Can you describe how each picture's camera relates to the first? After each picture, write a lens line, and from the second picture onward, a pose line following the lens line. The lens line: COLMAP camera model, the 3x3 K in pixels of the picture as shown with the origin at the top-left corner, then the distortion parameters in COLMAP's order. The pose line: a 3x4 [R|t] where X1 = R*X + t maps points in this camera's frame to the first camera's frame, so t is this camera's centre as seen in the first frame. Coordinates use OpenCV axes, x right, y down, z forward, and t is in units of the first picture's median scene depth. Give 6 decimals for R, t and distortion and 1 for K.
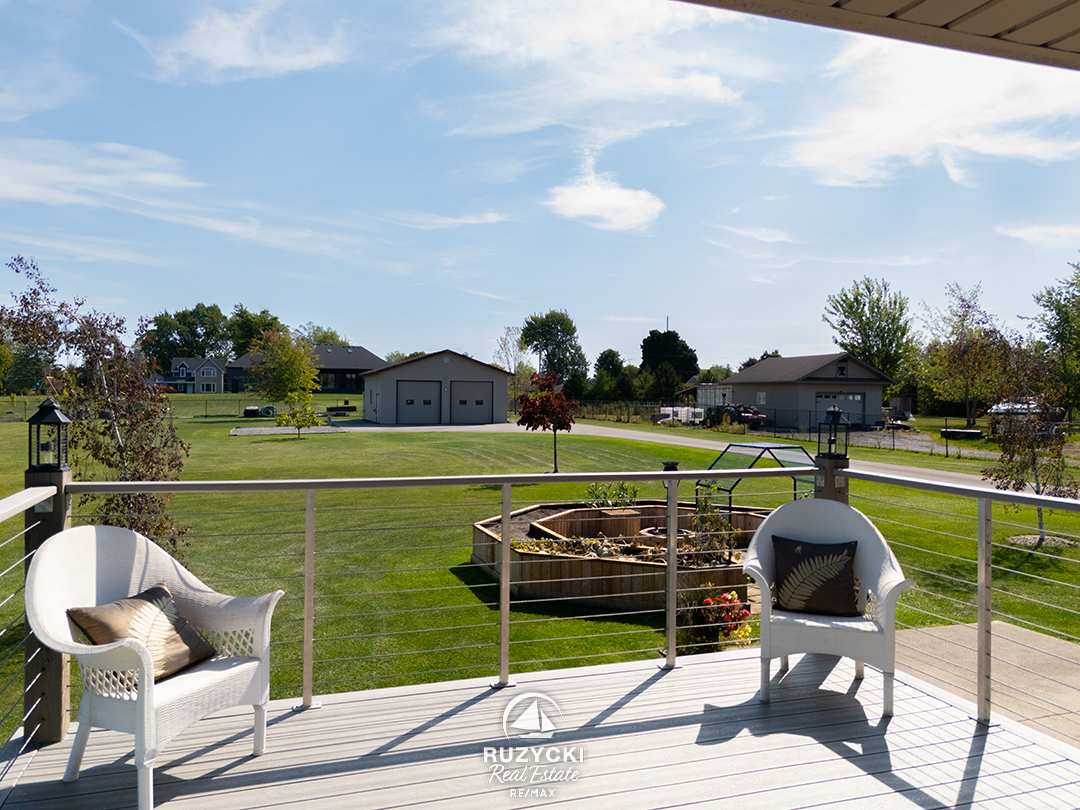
lens RADIAL K [[797.8, 0, 535.9], [0, 797.8, 406.3], [0, 0, 1]] dist [0.046741, -0.015960]
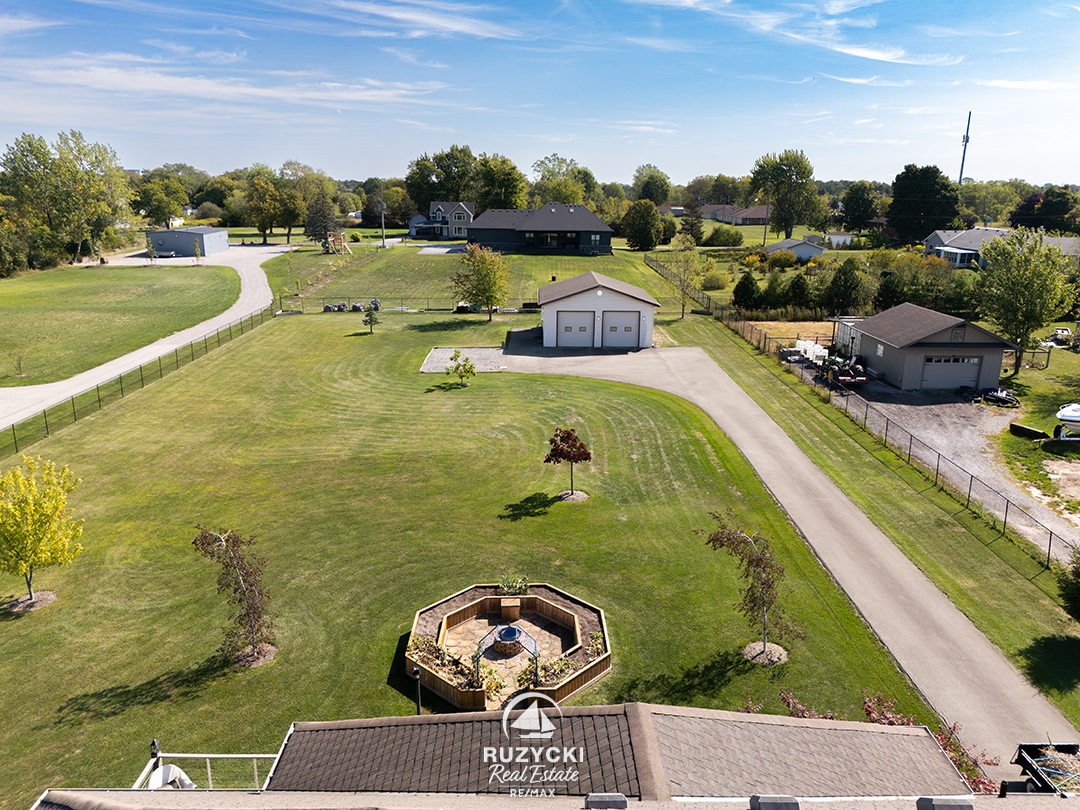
lens RADIAL K [[797.8, 0, 540.4], [0, 797.8, 406.2], [0, 0, 1]] dist [0.046741, -0.015960]
pose [[0.948021, 0.083374, -0.307090, 0.061839], [-0.004032, 0.968135, 0.250398, -0.066550], [0.318182, -0.236145, 0.918148, -0.044911]]
